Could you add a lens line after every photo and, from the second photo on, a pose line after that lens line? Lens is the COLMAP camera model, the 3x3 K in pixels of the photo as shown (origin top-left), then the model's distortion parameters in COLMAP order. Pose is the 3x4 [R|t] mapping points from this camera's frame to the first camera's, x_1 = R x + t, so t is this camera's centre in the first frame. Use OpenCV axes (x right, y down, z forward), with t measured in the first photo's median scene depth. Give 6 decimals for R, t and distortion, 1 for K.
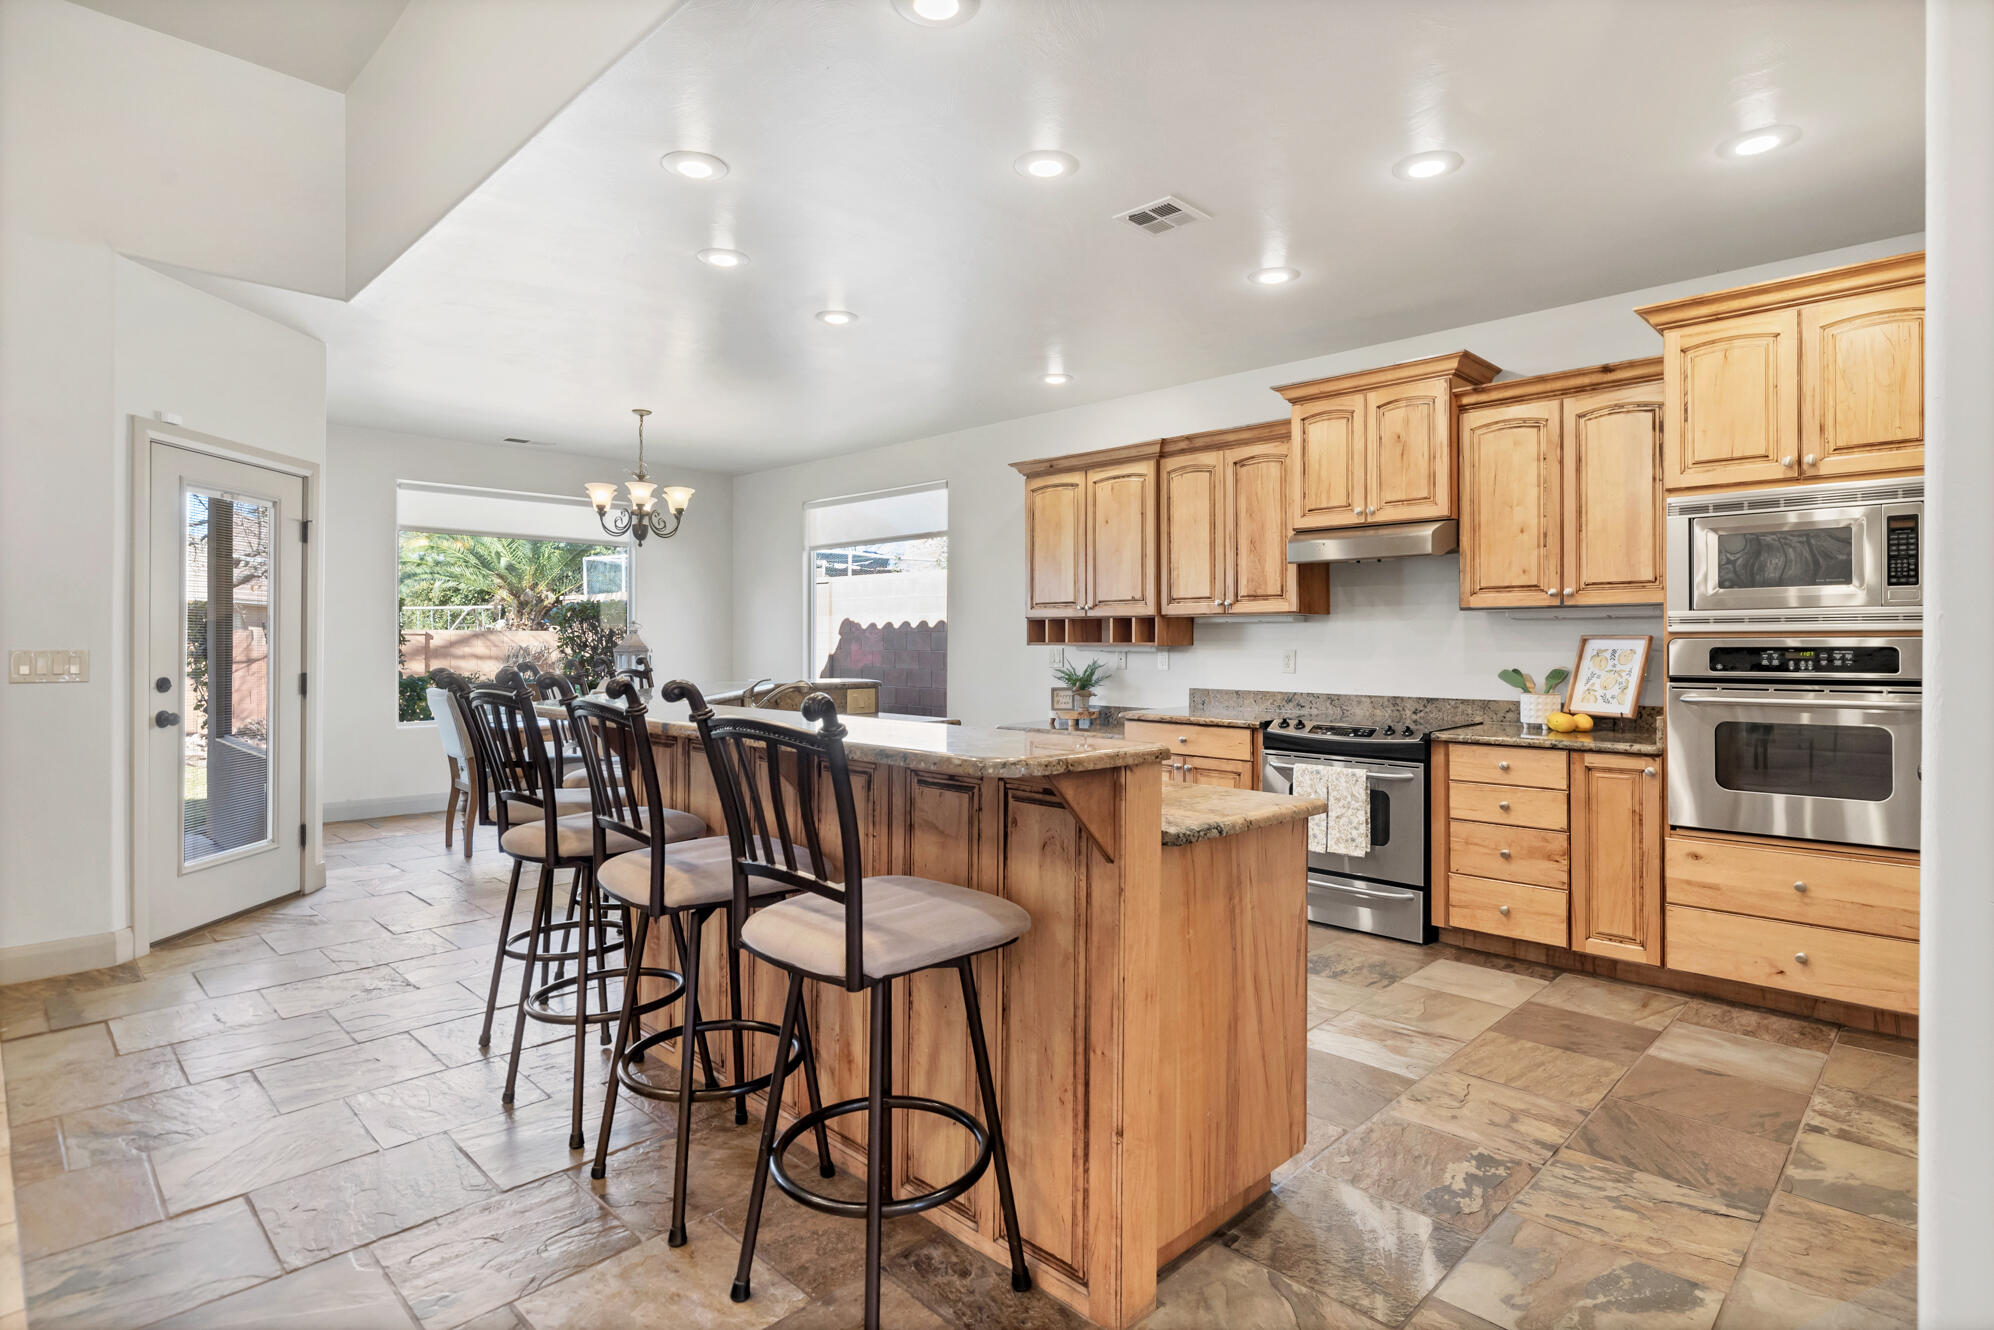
lens RADIAL K [[1028.6, 0, 1002.6], [0, 1028.6, 641.3], [0, 0, 1]] dist [-0.002806, 0.001167]
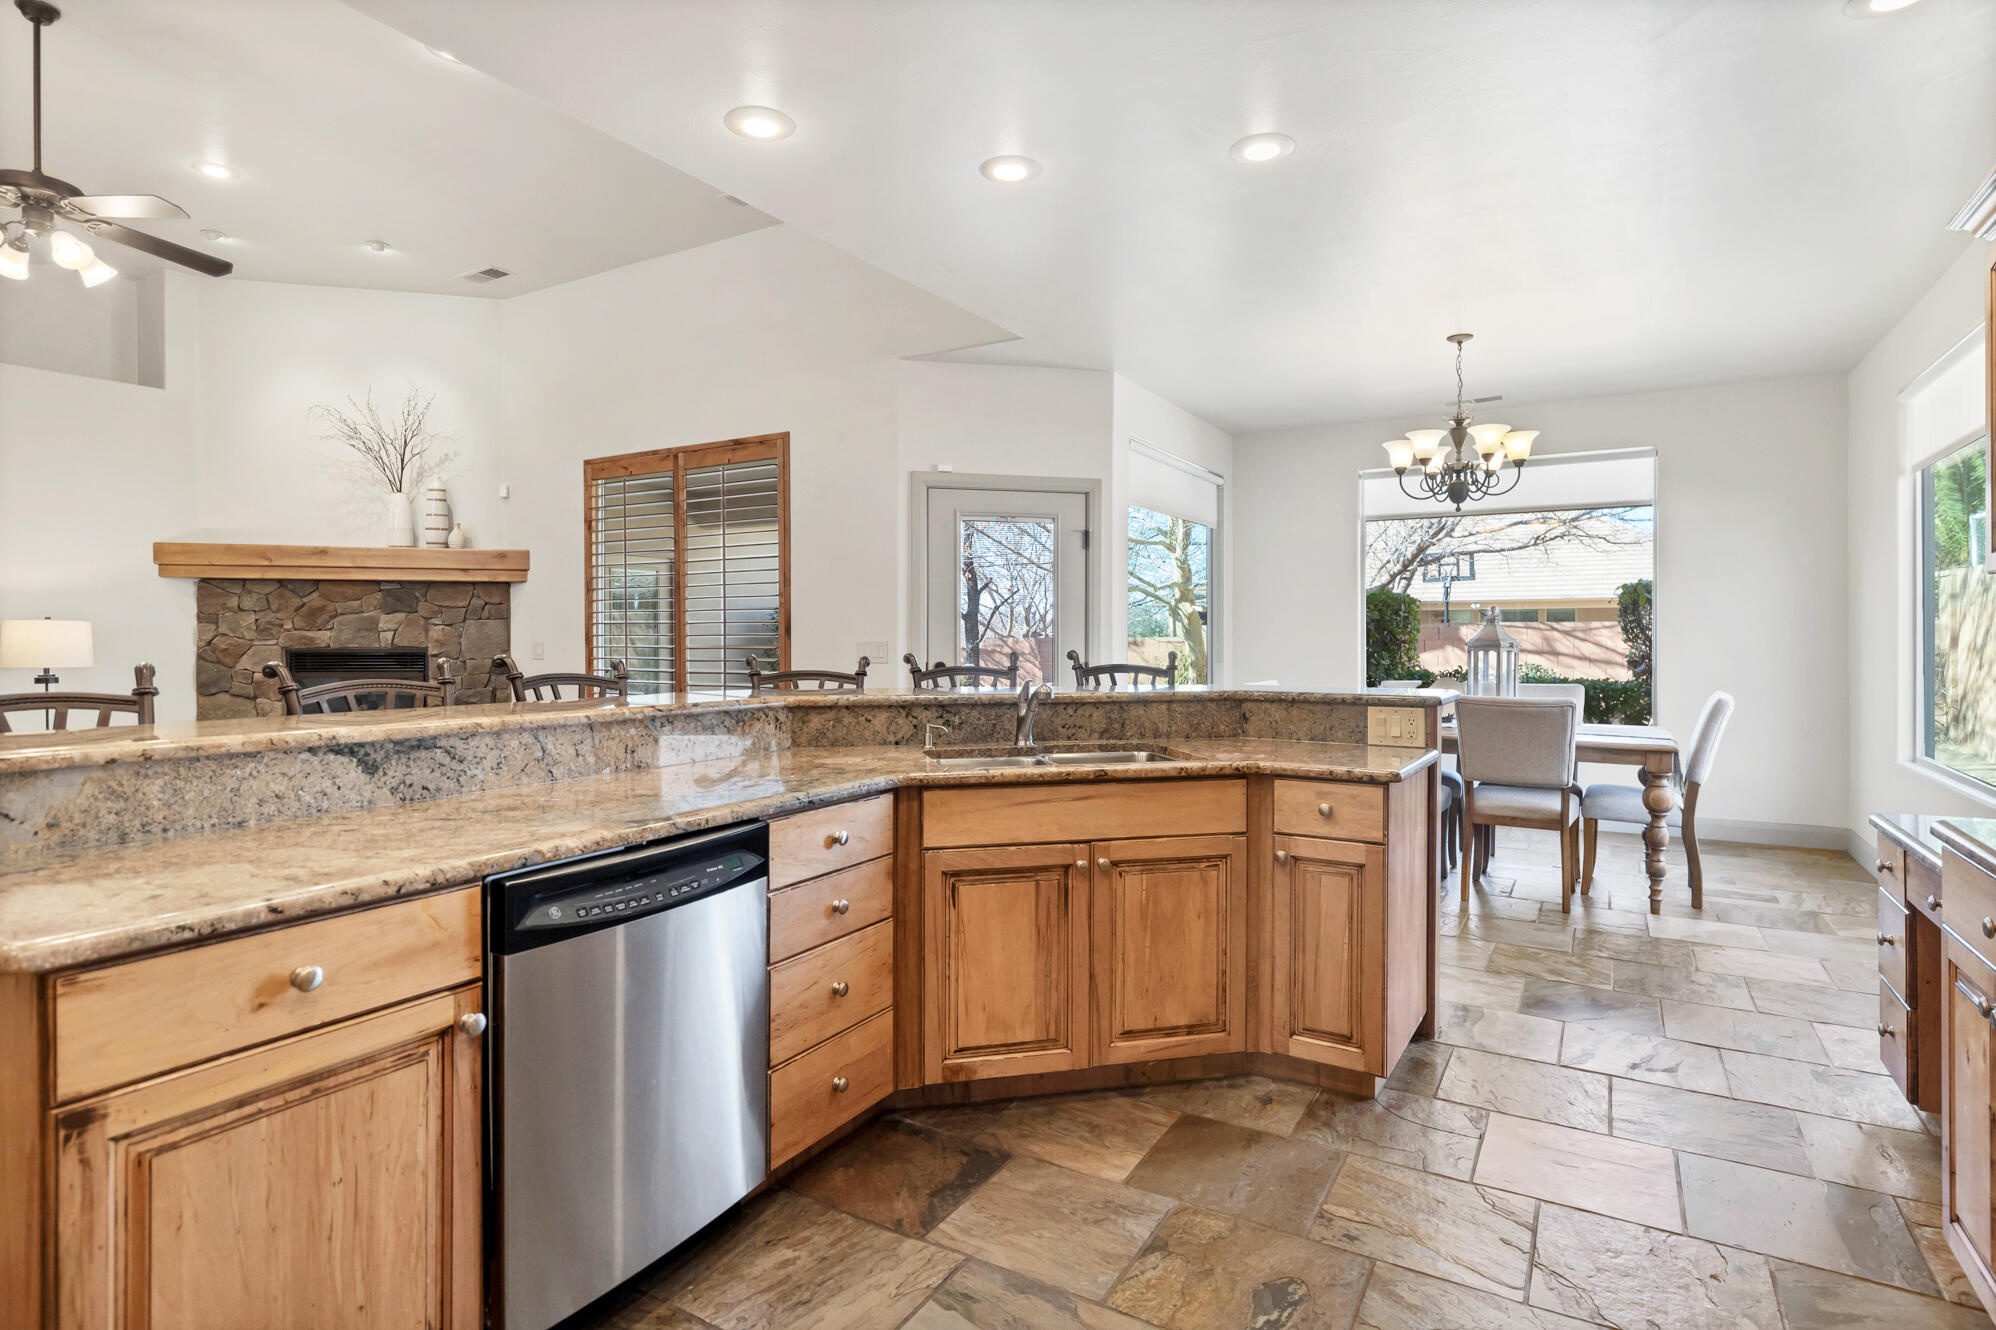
lens RADIAL K [[1023.5, 0, 1005.2], [0, 1023.5, 640.9], [0, 0, 1]] dist [-0.002471, 0.000338]
pose [[0.241418, 0.001198, -0.970420, 0.405756], [0.003520, 0.999992, 0.002110, 0.005244], [0.970415, -0.003925, 0.241412, 0.601307]]
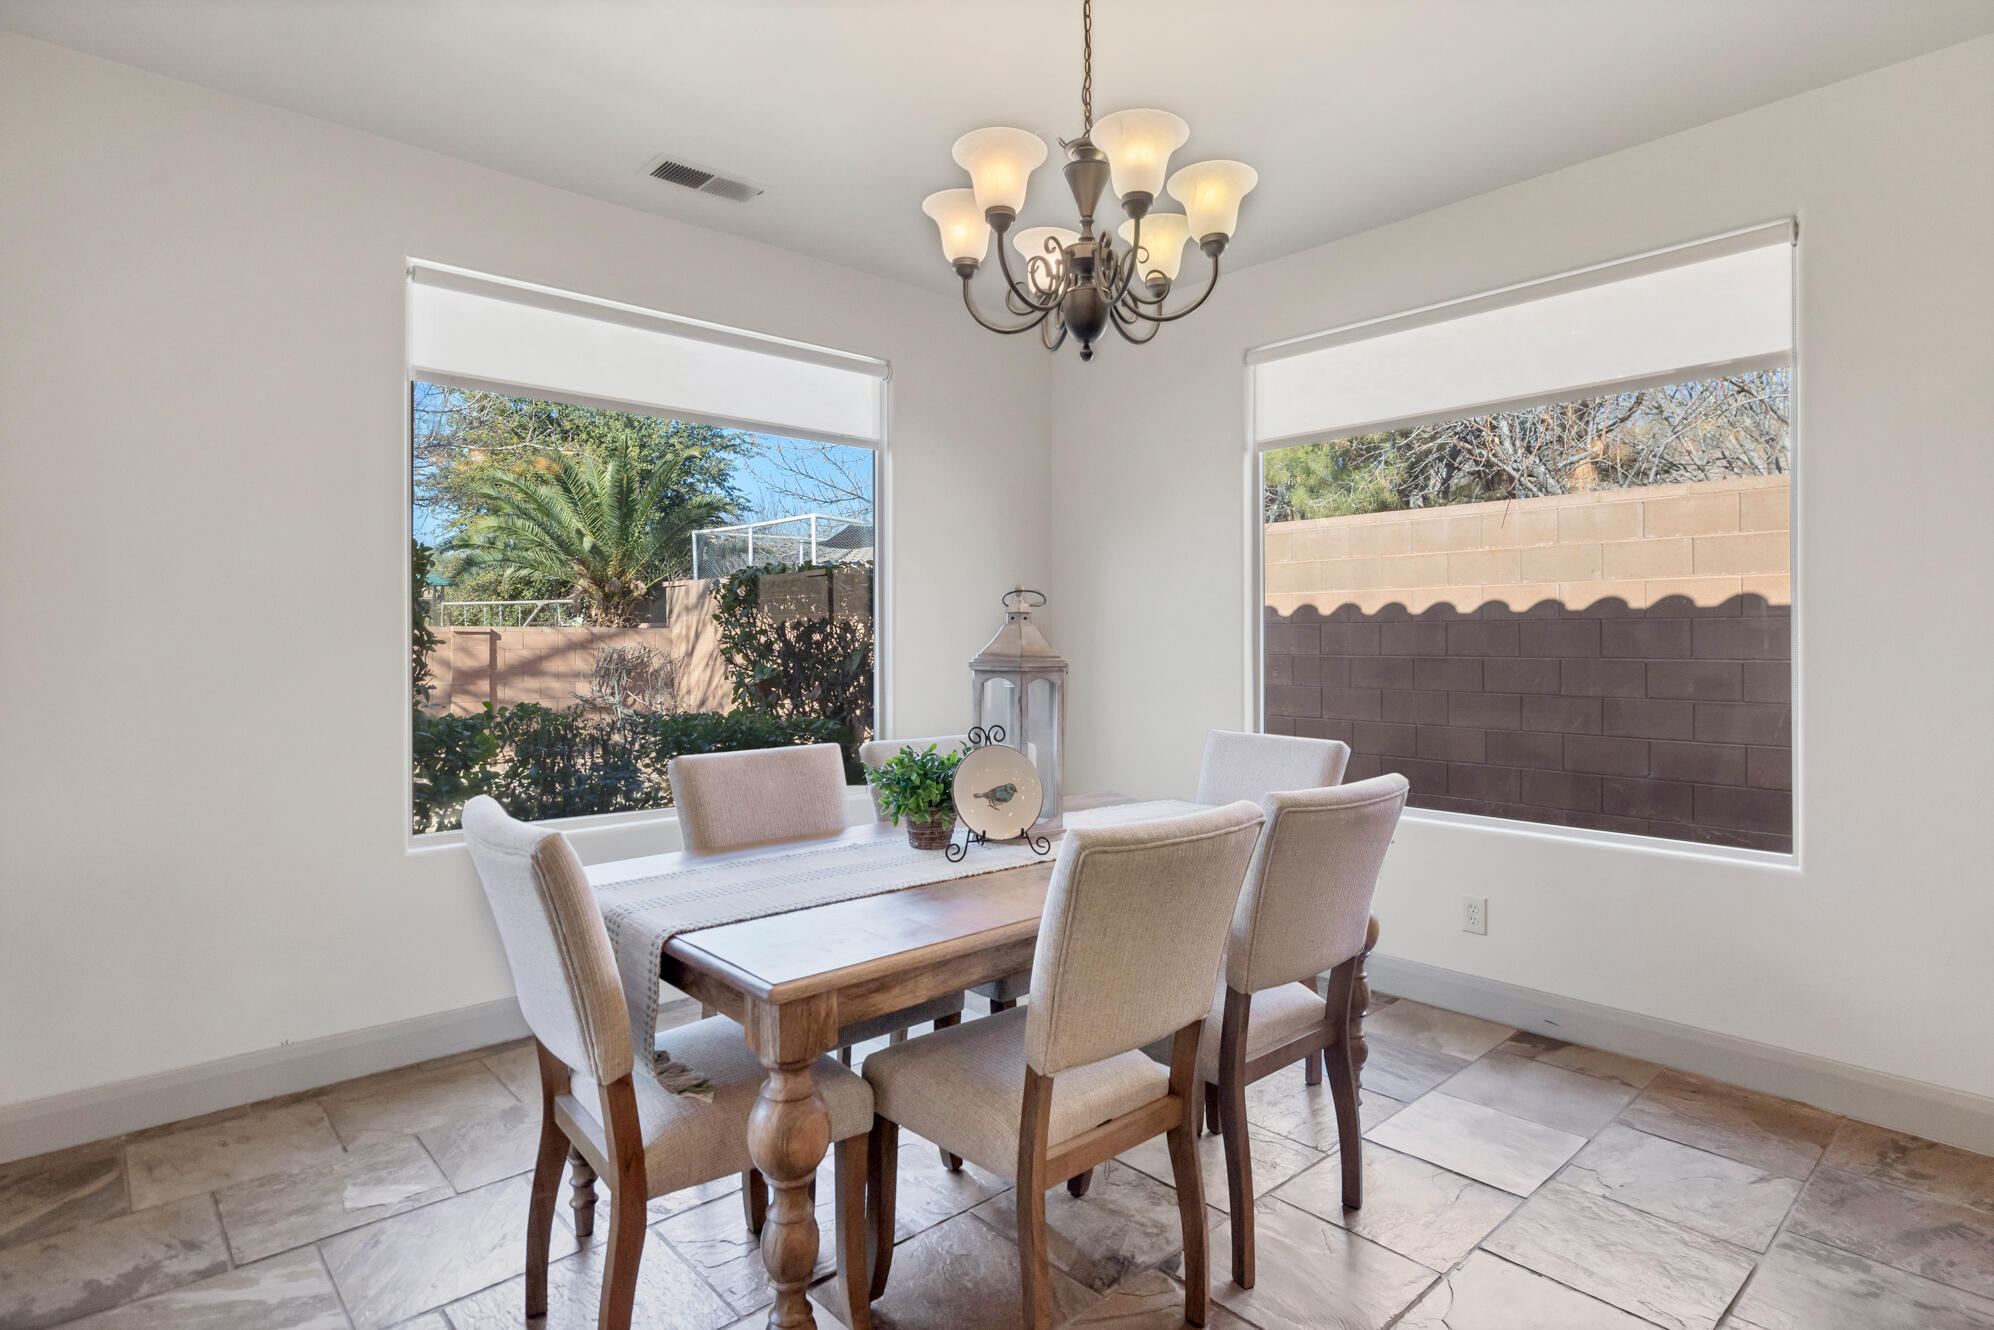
lens RADIAL K [[1044.1, 0, 1000.8], [0, 1044.1, 634.5], [0, 0, 1]] dist [-0.018037, 0.000030]
pose [[0.998213, -0.001303, -0.059748, -0.455100], [0.000904, 0.999977, -0.006704, 0.000895], [0.059756, 0.006638, 0.998191, 0.832385]]
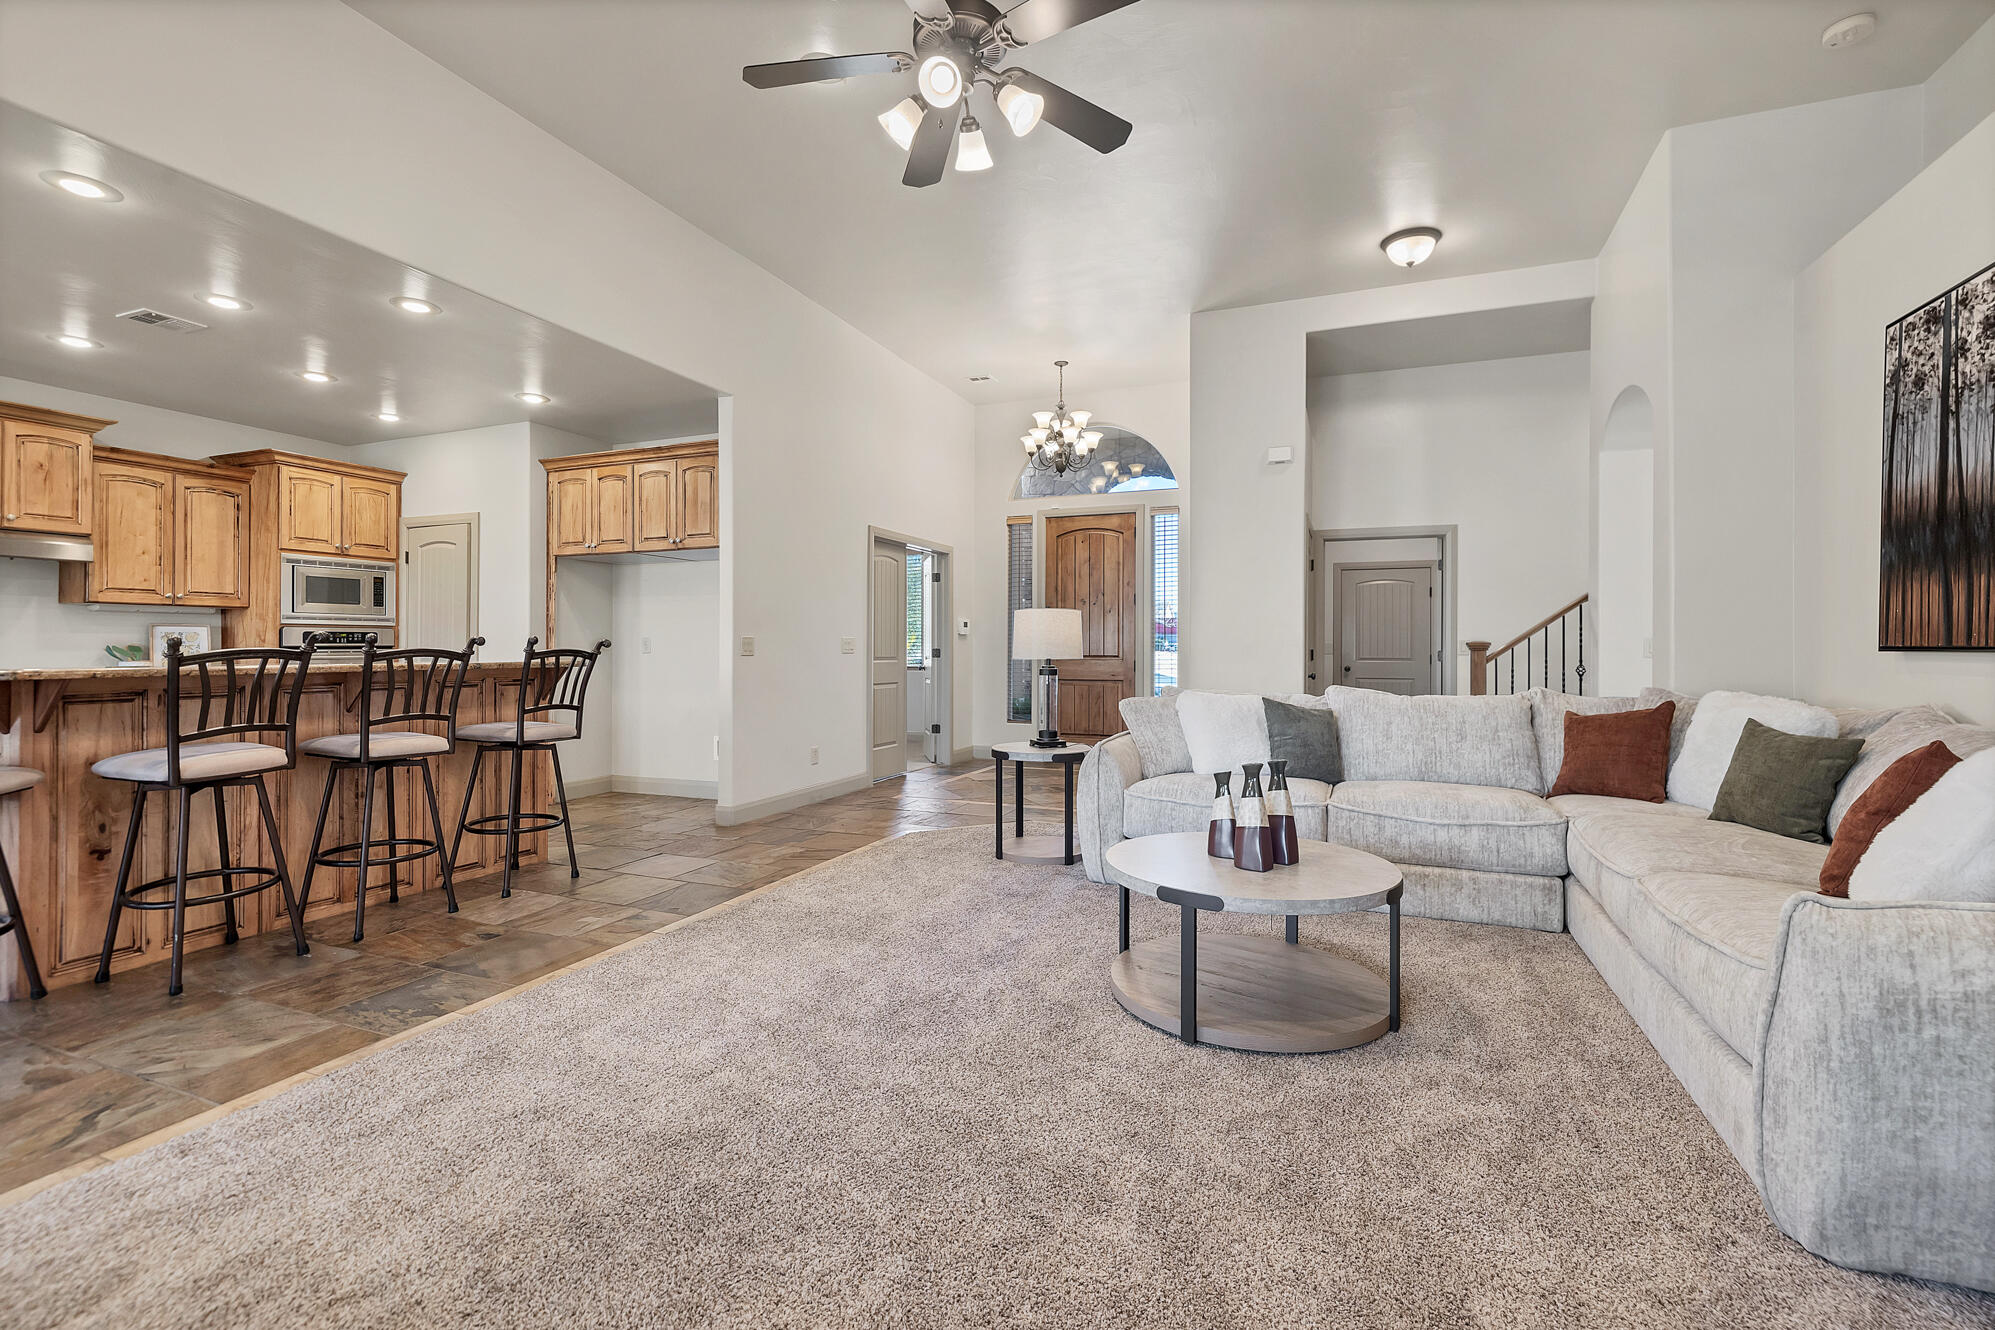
lens RADIAL K [[863.0, 0, 1003.1], [0, 863.0, 646.7], [0, 0, 1]] dist [-0.000182, -0.000419]
pose [[-0.382710, -0.000376, 0.923869, -0.942214], [-0.004108, 0.999991, -0.001295, 0.021864], [-0.923860, -0.004291, -0.382707, 0.262159]]
